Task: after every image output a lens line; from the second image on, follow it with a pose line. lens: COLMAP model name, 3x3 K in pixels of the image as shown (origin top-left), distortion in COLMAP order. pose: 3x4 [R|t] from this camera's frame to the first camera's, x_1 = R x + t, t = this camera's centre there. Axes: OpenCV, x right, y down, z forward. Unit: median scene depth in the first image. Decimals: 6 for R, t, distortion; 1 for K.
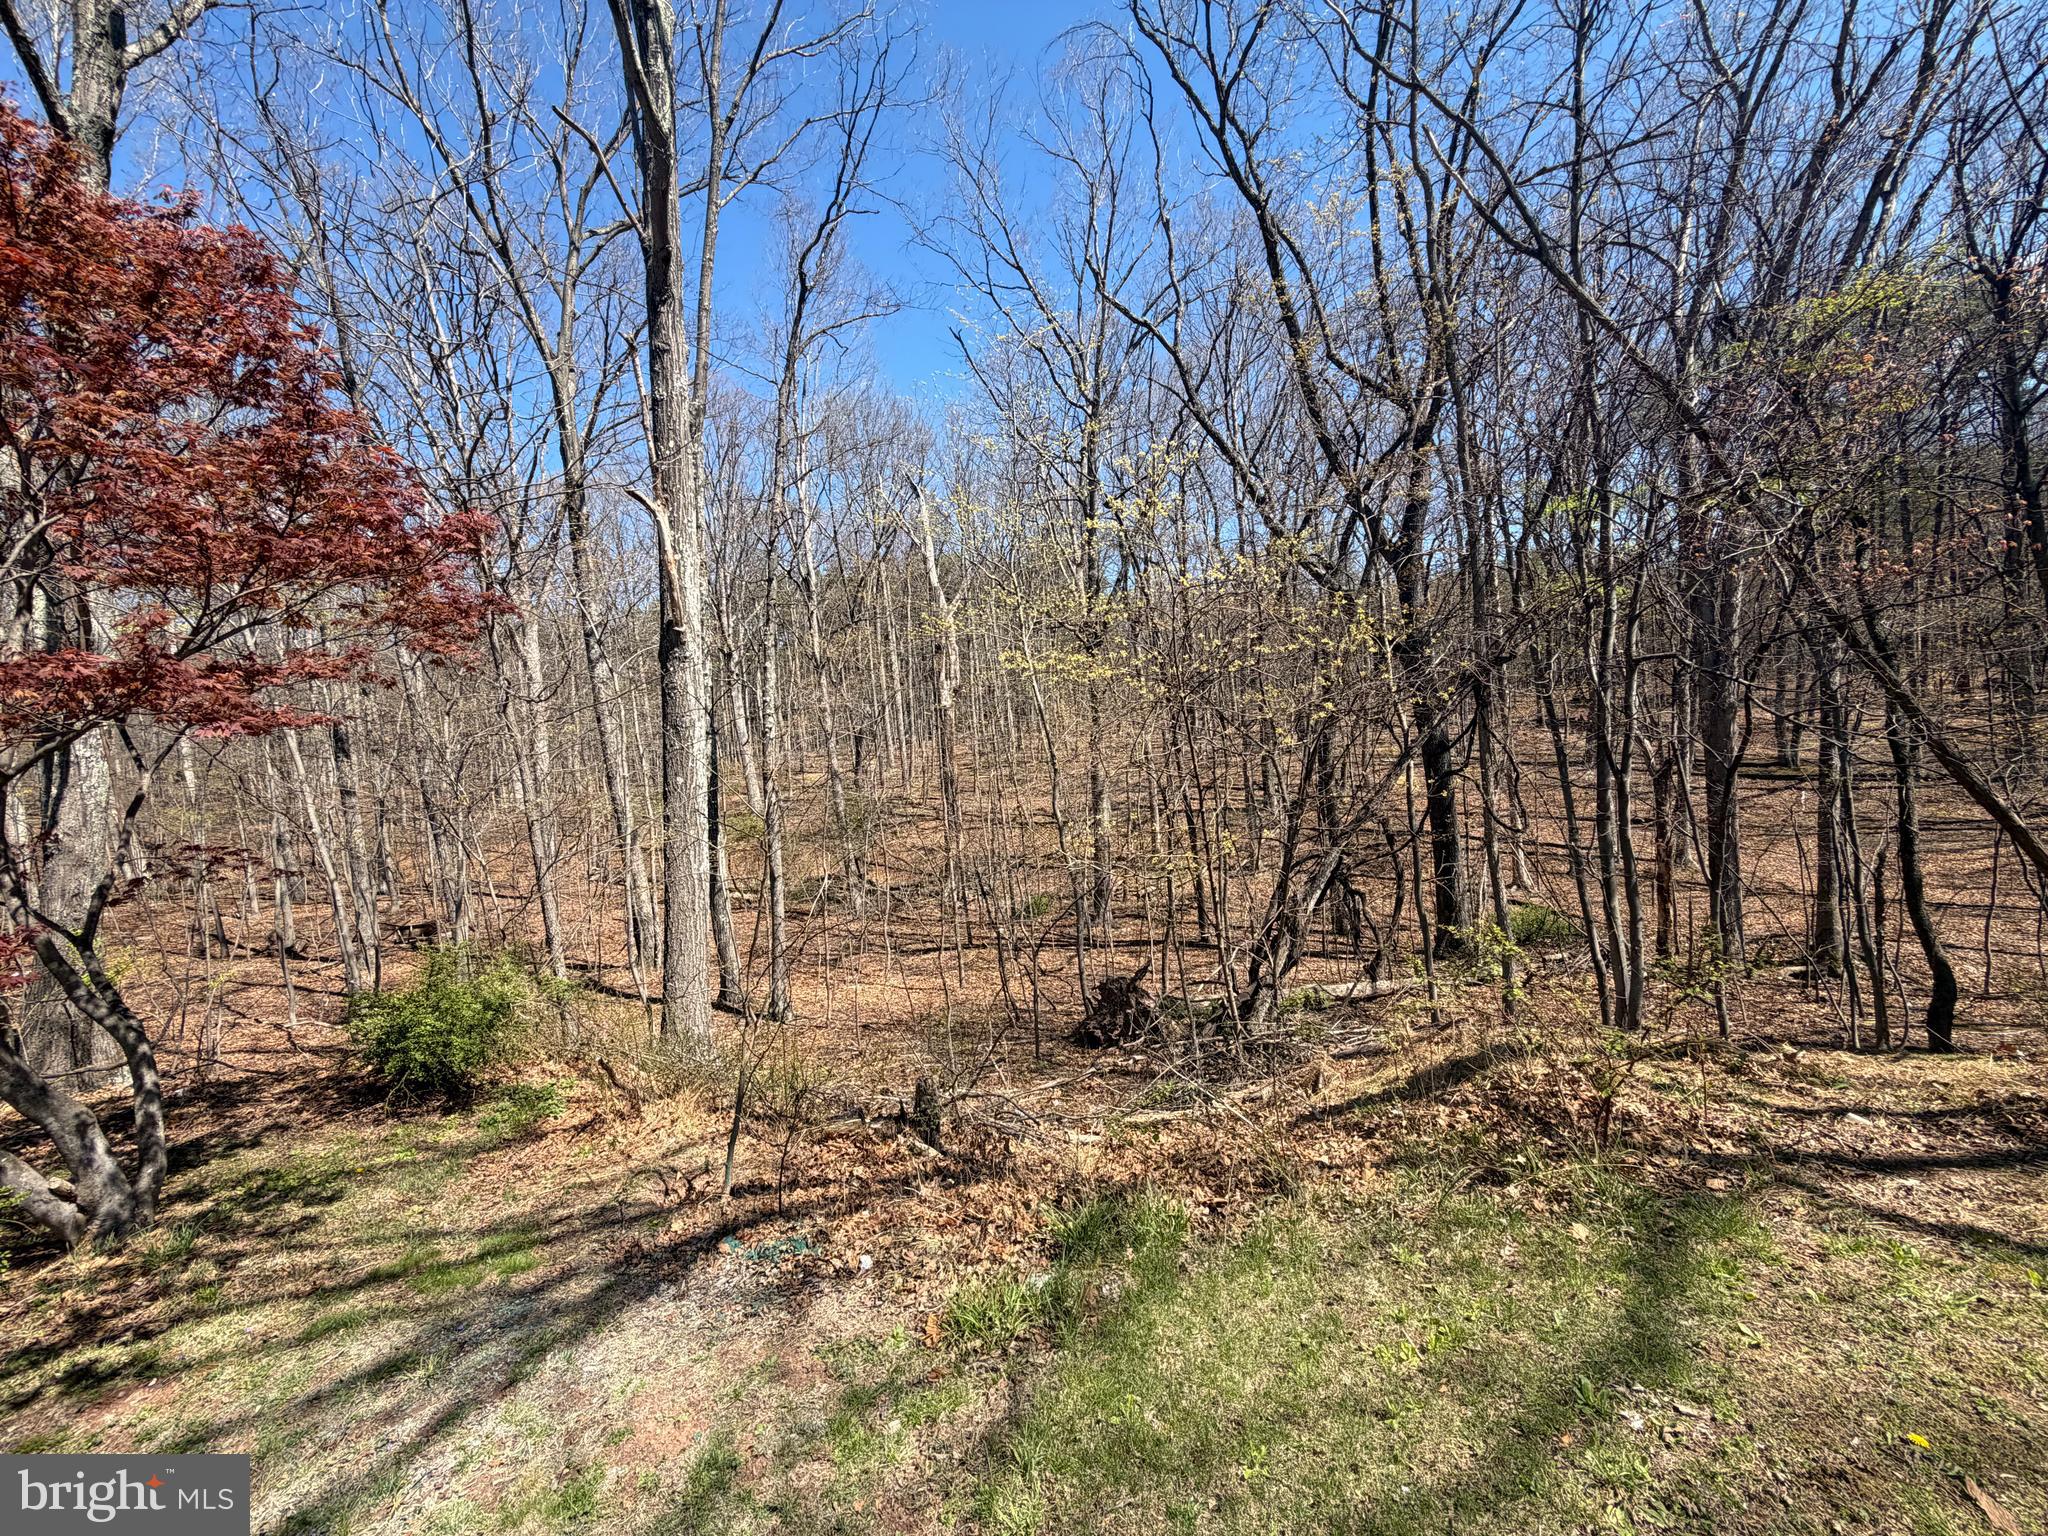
lens RADIAL K [[815.8, 0, 1020.4], [0, 815.8, 767.4], [0, 0, 1]] dist [0.001769, 0.000081]
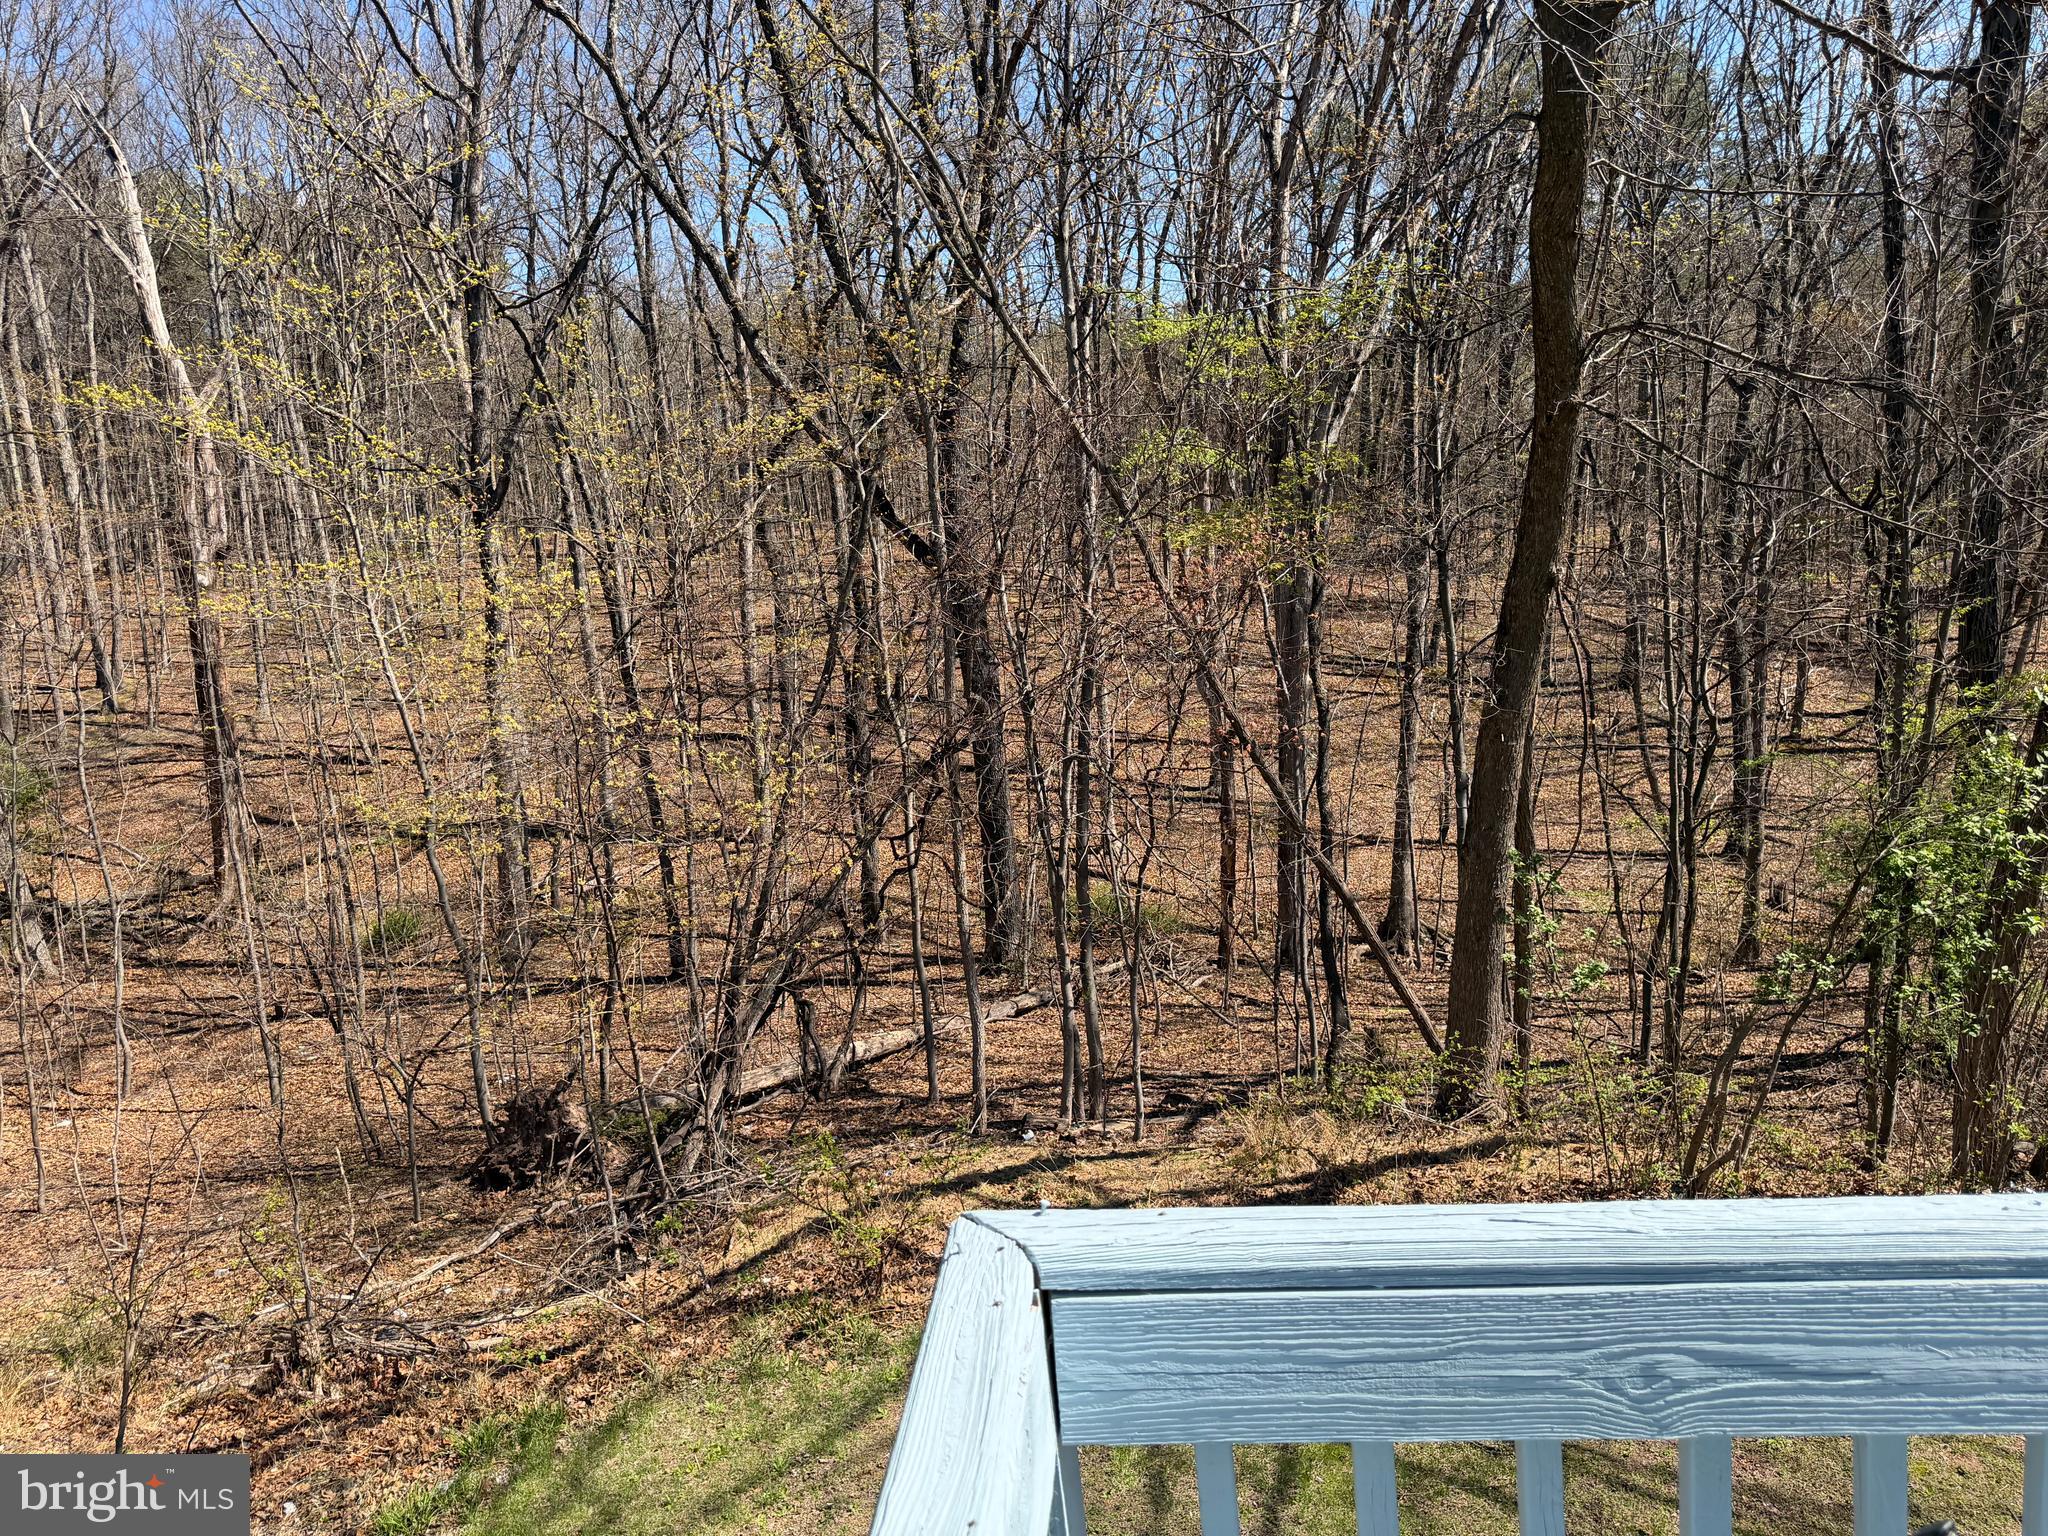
lens RADIAL K [[1438.8, 0, 1017.1], [0, 1438.8, 771.9], [0, 0, 1]] dist [0.060038, -0.069633]
pose [[0.907915, -0.036225, 0.417587, -0.022426], [-0.014708, 0.992892, 0.118110, -0.225717], [-0.418897, -0.113375, 0.900928, -0.385066]]
